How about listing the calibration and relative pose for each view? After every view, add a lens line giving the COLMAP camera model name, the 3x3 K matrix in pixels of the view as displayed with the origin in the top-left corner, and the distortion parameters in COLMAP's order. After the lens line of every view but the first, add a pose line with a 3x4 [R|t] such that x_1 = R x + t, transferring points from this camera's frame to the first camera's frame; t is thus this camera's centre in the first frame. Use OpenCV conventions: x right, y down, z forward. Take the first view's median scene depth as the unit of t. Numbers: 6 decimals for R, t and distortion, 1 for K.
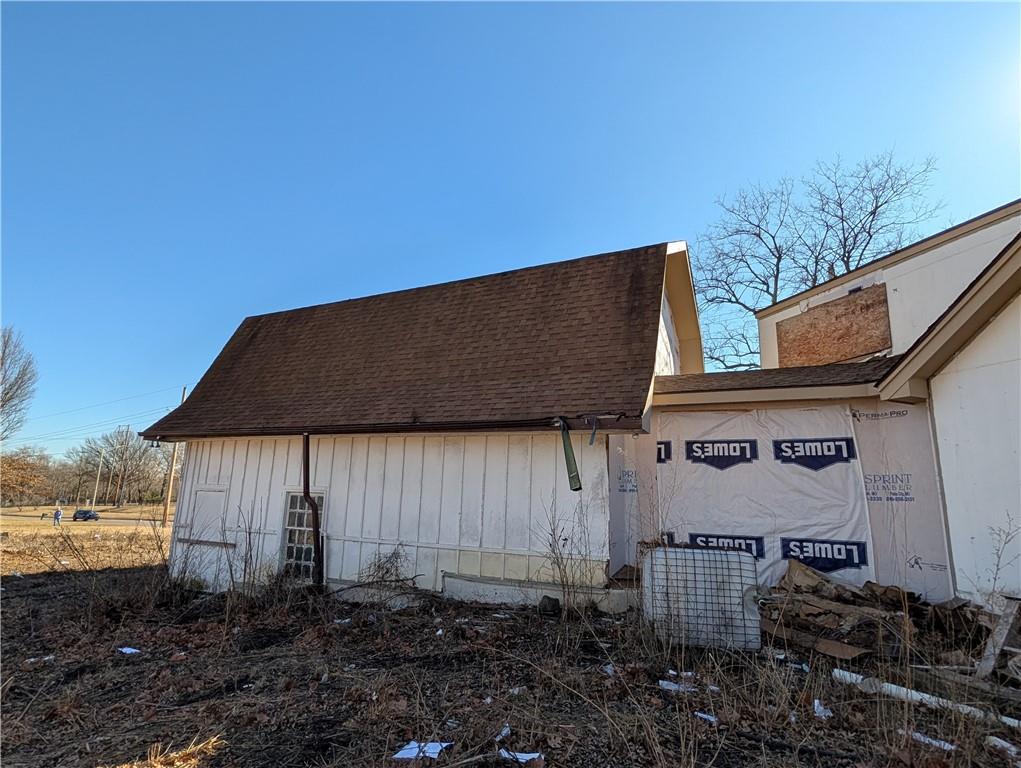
lens RADIAL K [[537.1, 0, 509.0], [0, 537.1, 386.4], [0, 0, 1]] dist [-0.002193, 0.000196]
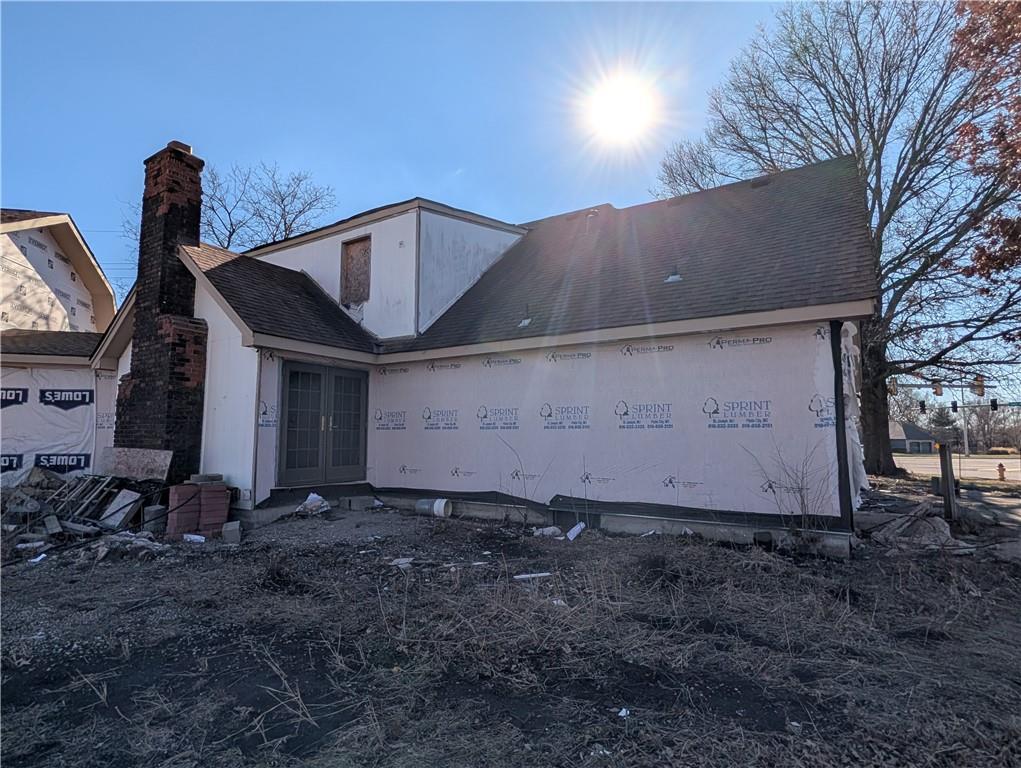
lens RADIAL K [[537.1, 0, 509.0], [0, 537.1, 386.4], [0, 0, 1]] dist [-0.002193, 0.000196]
pose [[0.762723, 0.028978, 0.646076, 0.510468], [-0.109989, 0.990254, 0.085432, -0.170249], [-0.637304, -0.136223, 0.758477, -0.906456]]
